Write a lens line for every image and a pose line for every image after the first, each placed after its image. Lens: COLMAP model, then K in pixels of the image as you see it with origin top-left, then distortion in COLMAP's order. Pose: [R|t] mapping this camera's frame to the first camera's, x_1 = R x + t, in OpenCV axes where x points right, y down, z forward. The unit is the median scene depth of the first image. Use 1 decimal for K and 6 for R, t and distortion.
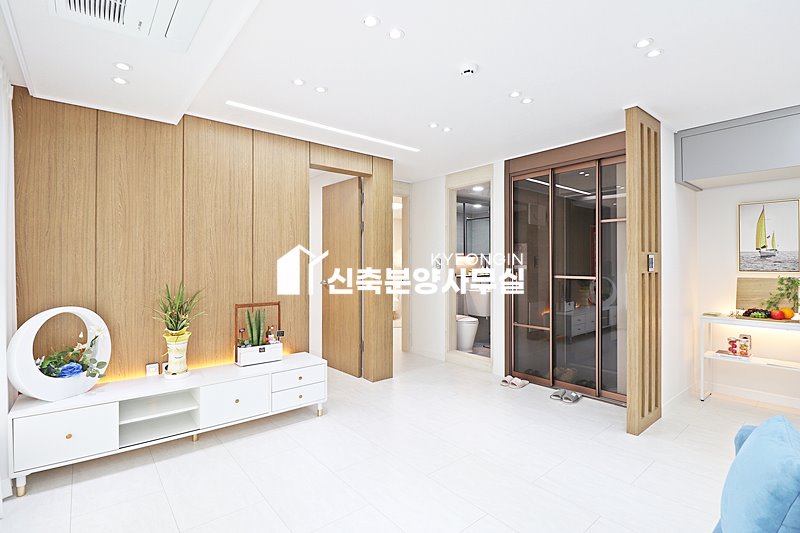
lens RADIAL K [[380.9, 0, 402.9], [0, 380.9, 264.9], [0, 0, 1]] dist [-0.004166, -0.001673]
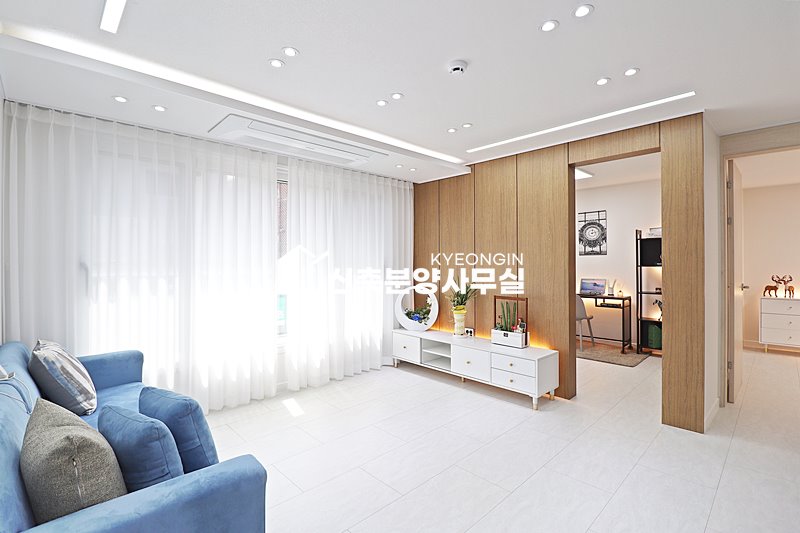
lens RADIAL K [[380.9, 0, 402.1], [0, 380.9, 262.2], [0, 0, 1]] dist [-0.004166, -0.001673]
pose [[0.072165, -0.002903, -0.997388, 0.852962], [-0.003468, 0.999989, -0.003162, -0.006575], [0.997387, 0.003687, 0.072154, 0.587277]]
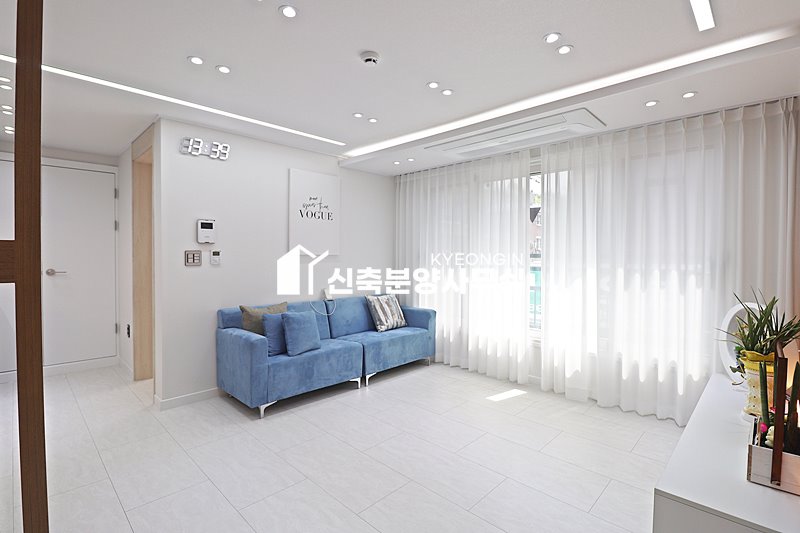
lens RADIAL K [[380.9, 0, 397.2], [0, 380.9, 259.8], [0, 0, 1]] dist [-0.004166, -0.001673]
pose [[-0.995201, -0.006539, -0.097631, 0.138270], [-0.008531, 0.999763, 0.020006, -0.015659], [0.097477, 0.020742, -0.995022, 1.485422]]
